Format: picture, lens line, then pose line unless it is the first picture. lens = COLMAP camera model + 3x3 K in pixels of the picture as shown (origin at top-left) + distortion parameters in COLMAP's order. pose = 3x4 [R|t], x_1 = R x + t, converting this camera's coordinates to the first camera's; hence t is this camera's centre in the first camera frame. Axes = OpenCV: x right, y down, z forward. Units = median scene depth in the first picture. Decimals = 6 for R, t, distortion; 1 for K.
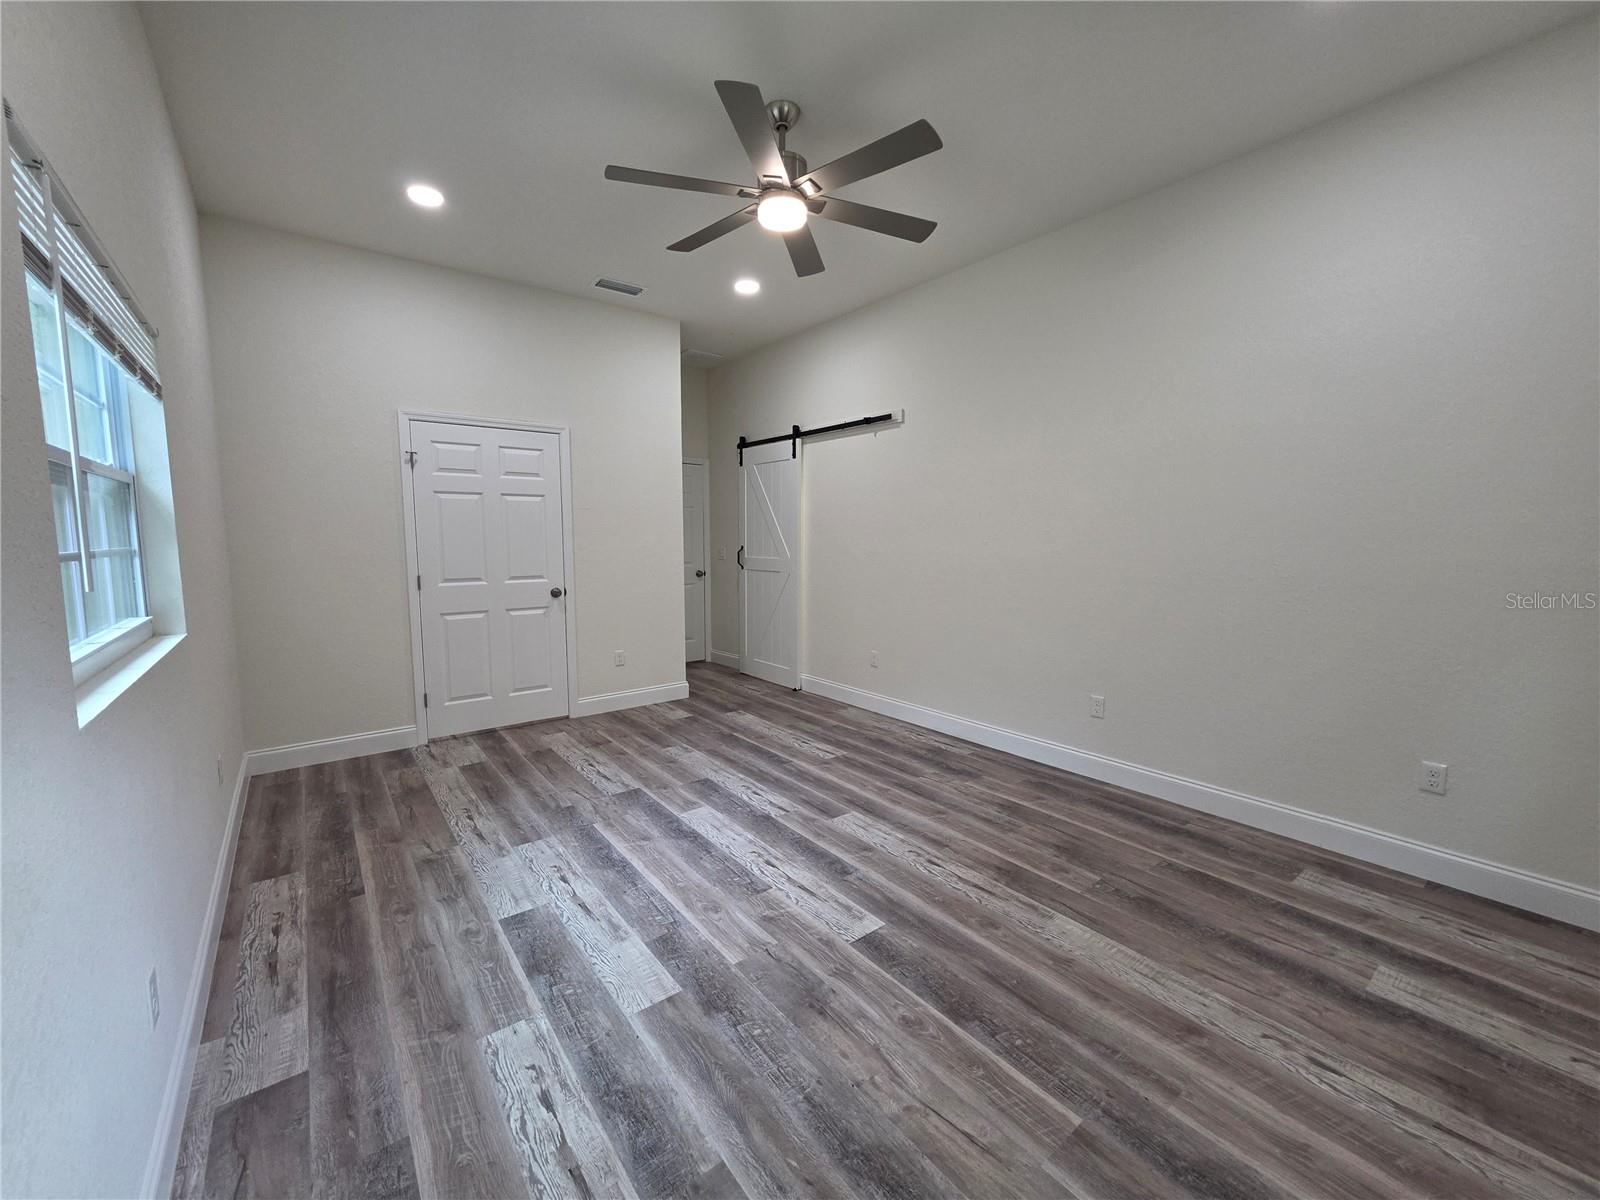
lens RADIAL K [[635.8, 0, 799.7], [0, 635.8, 598.2], [0, 0, 1]] dist [0.000040, -0.000023]
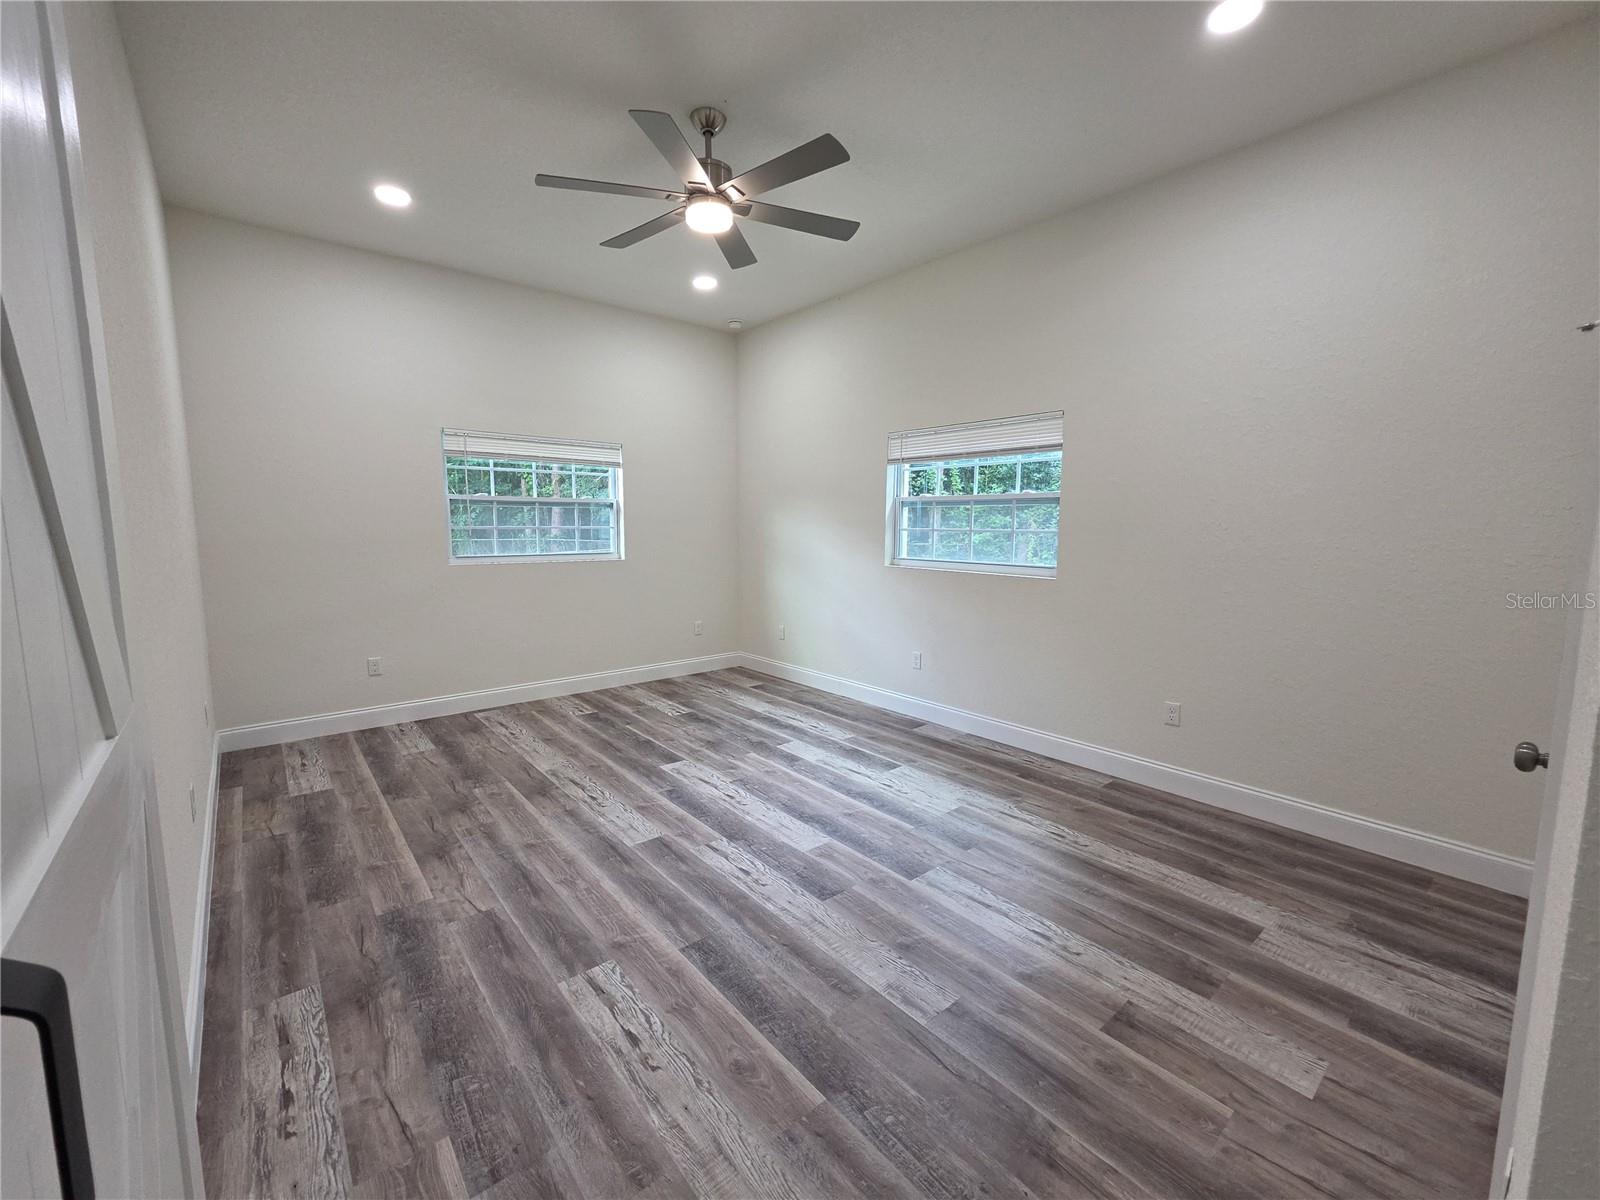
lens RADIAL K [[635.8, 0, 799.5], [0, 635.8, 596.1], [0, 0, 1]] dist [0.000040, -0.000023]
pose [[-0.999135, 0.003743, -0.041406, -0.116865], [-0.005333, 0.976170, 0.216943, -0.195564], [0.041232, 0.216976, -0.975306, 1.896866]]
